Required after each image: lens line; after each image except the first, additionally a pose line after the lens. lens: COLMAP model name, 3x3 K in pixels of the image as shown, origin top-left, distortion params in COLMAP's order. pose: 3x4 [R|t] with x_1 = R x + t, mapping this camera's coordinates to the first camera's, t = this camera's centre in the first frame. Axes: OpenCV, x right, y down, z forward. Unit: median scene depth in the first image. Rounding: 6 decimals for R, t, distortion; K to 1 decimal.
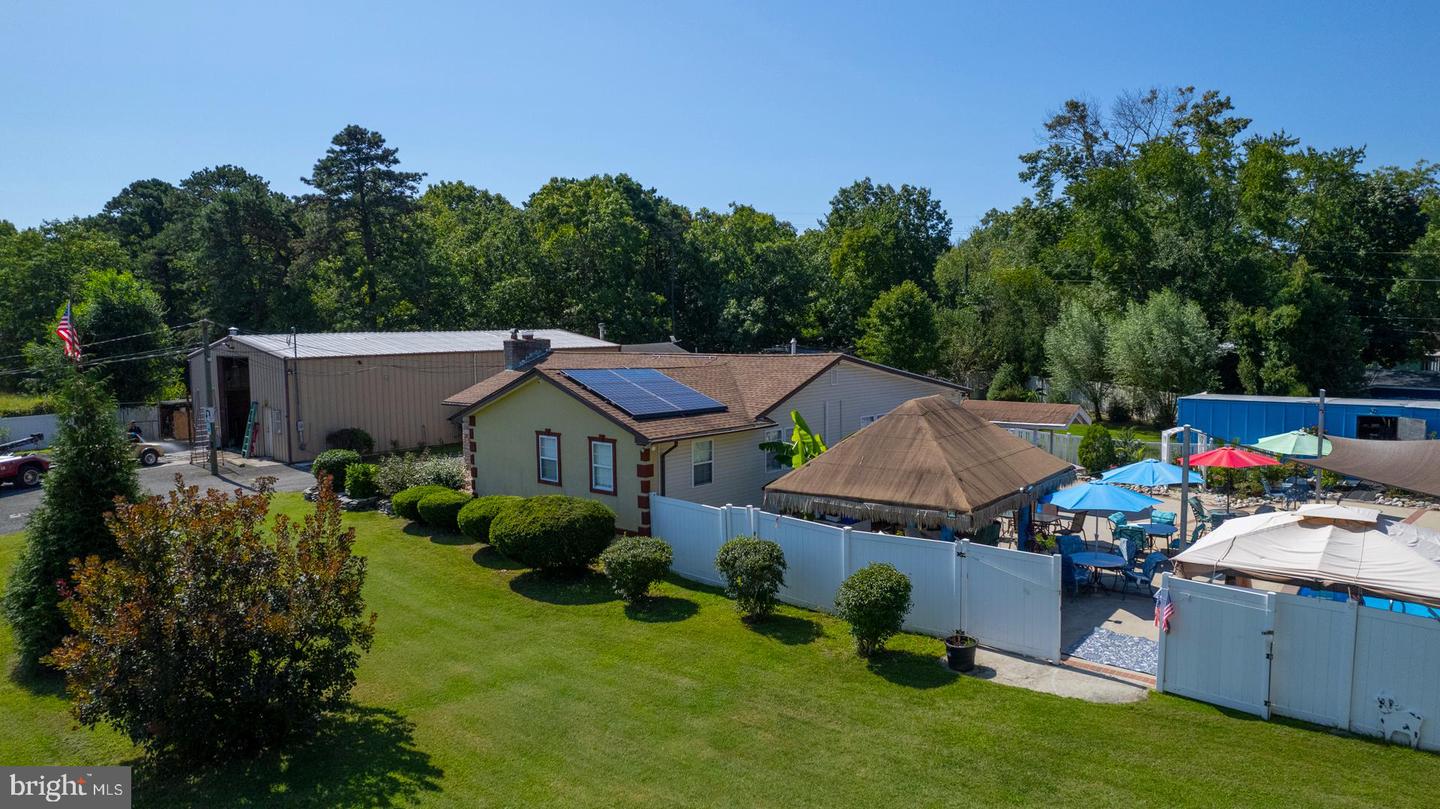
lens RADIAL K [[925.4, 0, 720.0], [0, 925.4, 404.5], [0, 0, 1]] dist [-0.079579, 0.072175]
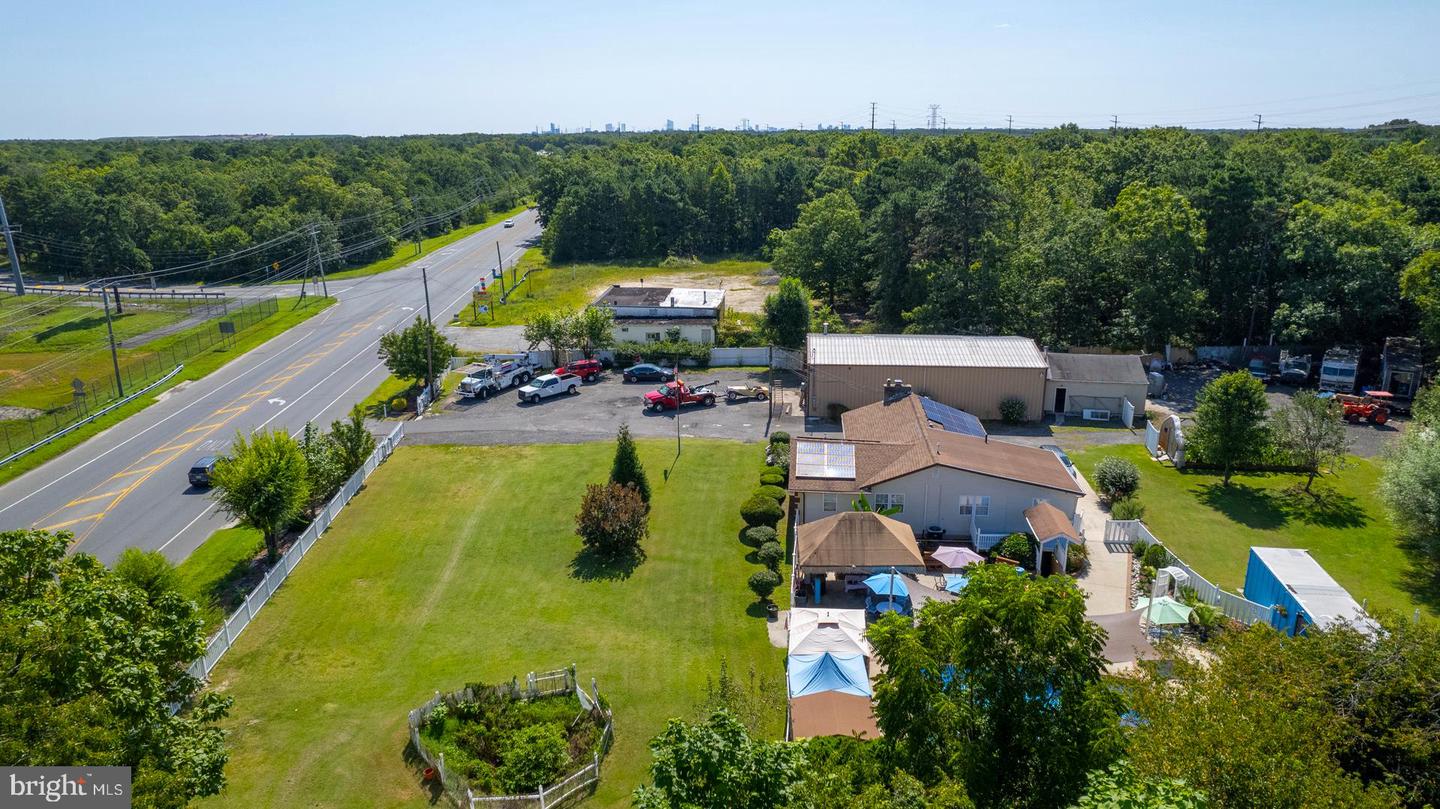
lens RADIAL K [[925.4, 0, 720.0], [0, 925.4, 404.5], [0, 0, 1]] dist [-0.079579, 0.072175]
pose [[0.596695, 0.238155, -0.766314, 0.922094], [-0.068331, 0.966557, 0.247180, -0.435082], [0.799554, -0.095128, 0.593013, -0.312618]]
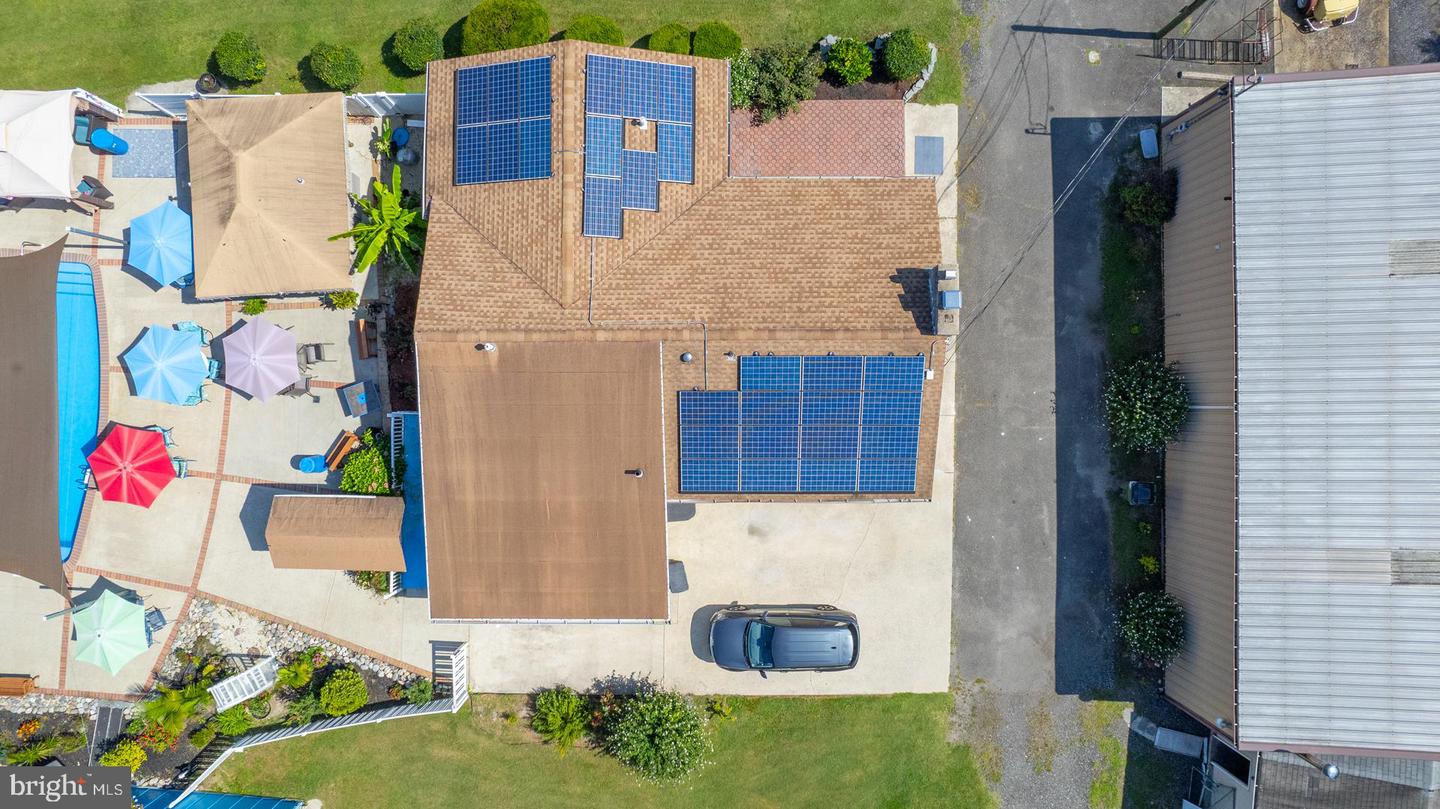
lens RADIAL K [[934.0, 0, 720.0], [0, 934.0, 404.5], [0, 0, 1]] dist [-0.084613, 0.080555]
pose [[-0.742289, 0.669920, 0.014655, -0.042343], [-0.044819, -0.071458, 0.996436, -0.723906], [0.668580, 0.738987, 0.083068, 0.864237]]
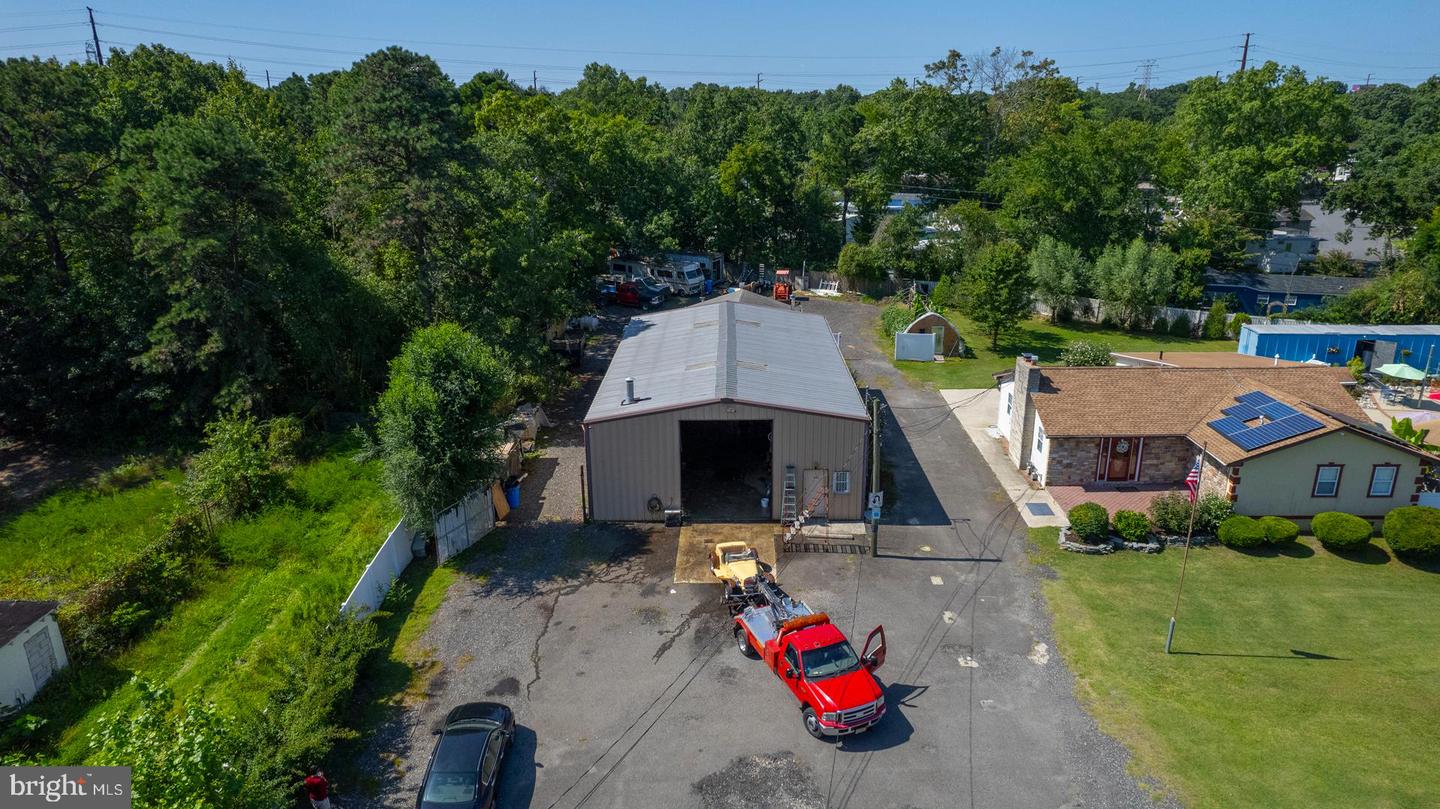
lens RADIAL K [[919.6, 0, 720.0], [0, 919.6, 404.5], [0, 0, 1]] dist [-0.077954, 0.068269]
pose [[0.753440, -0.197155, 0.627262, -1.195989], [0.054183, 0.969359, 0.239597, -0.305341], [-0.655280, -0.146535, 0.741037, 0.386132]]
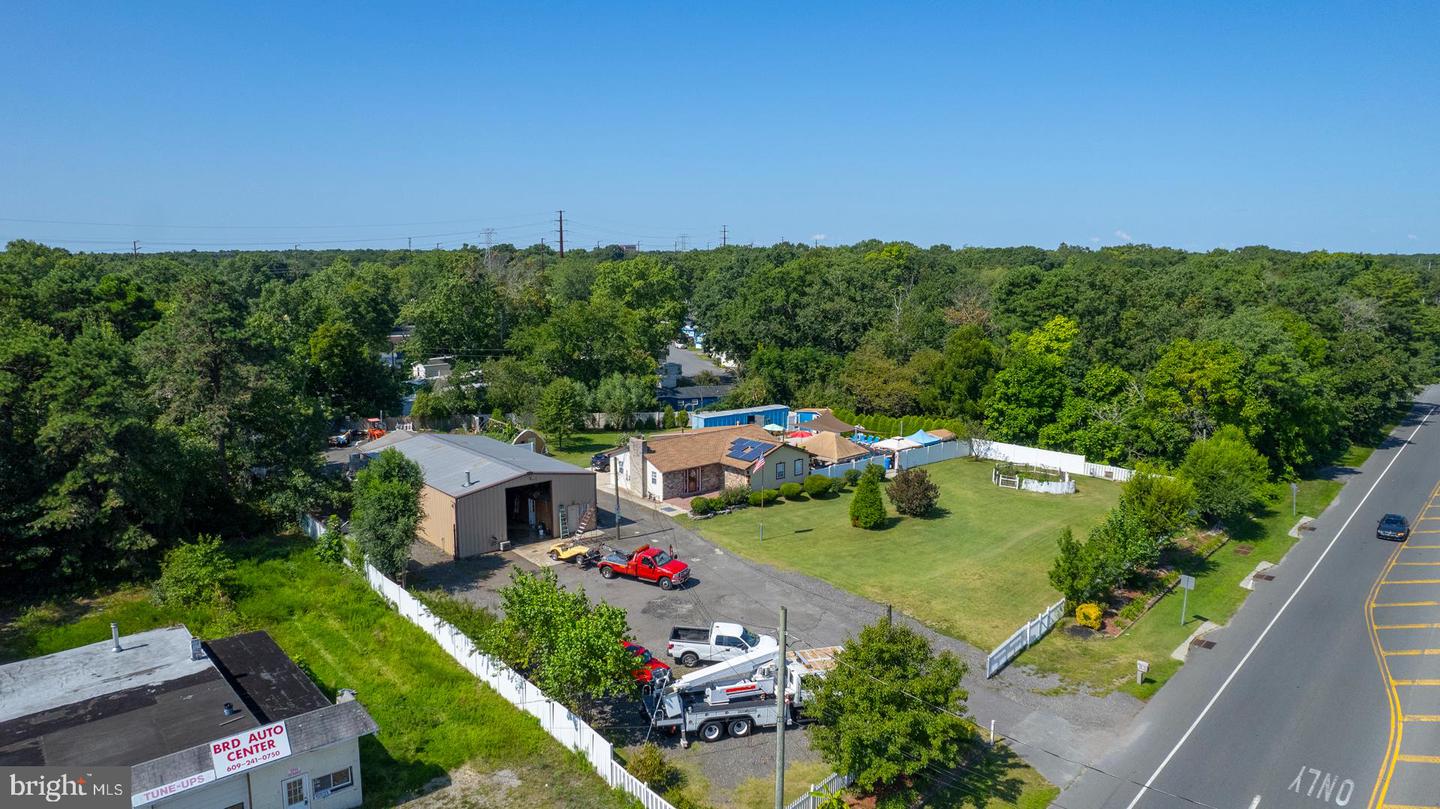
lens RADIAL K [[934.0, 0, 720.0], [0, 934.0, 404.5], [0, 0, 1]] dist [-0.084613, 0.080555]
pose [[0.146548, -0.142244, 0.978923, -2.245860], [0.081068, 0.988005, 0.131427, -0.410511], [-0.985876, 0.060099, 0.156322, 0.450948]]
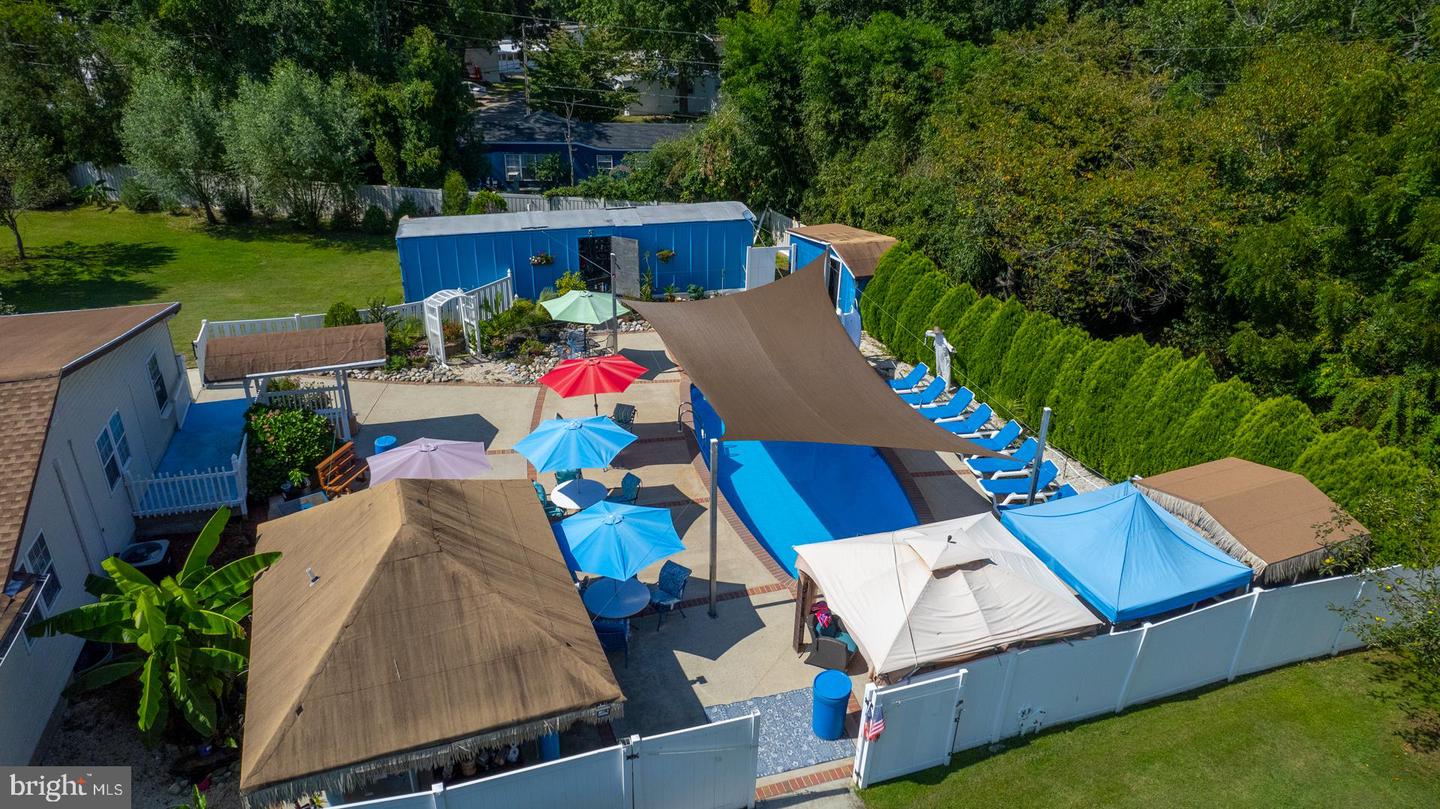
lens RADIAL K [[937.6, 0, 720.0], [0, 937.6, 404.5], [0, 0, 1]] dist [-0.081688, 0.072496]
pose [[0.496619, -0.354964, 0.792067, -0.086294], [0.047648, 0.922326, 0.383464, -0.170332], [-0.866660, -0.152695, 0.474958, 0.280216]]
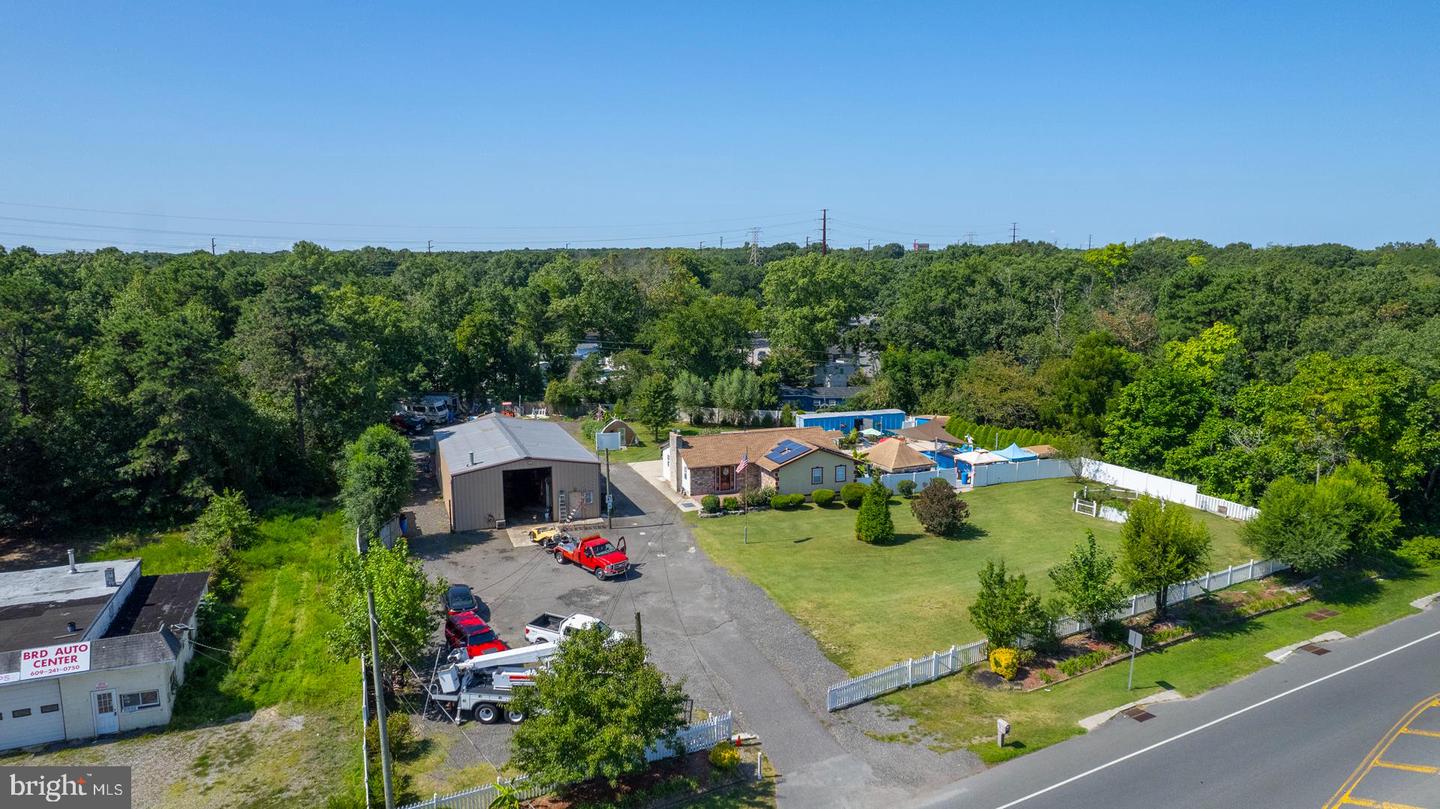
lens RADIAL K [[934.0, 0, 720.0], [0, 934.0, 404.5], [0, 0, 1]] dist [-0.084613, 0.080555]
pose [[0.462845, -0.128020, 0.877146, -2.037365], [0.070311, 0.991701, 0.107639, -0.360163], [-0.883647, 0.011853, 0.468005, -0.127238]]
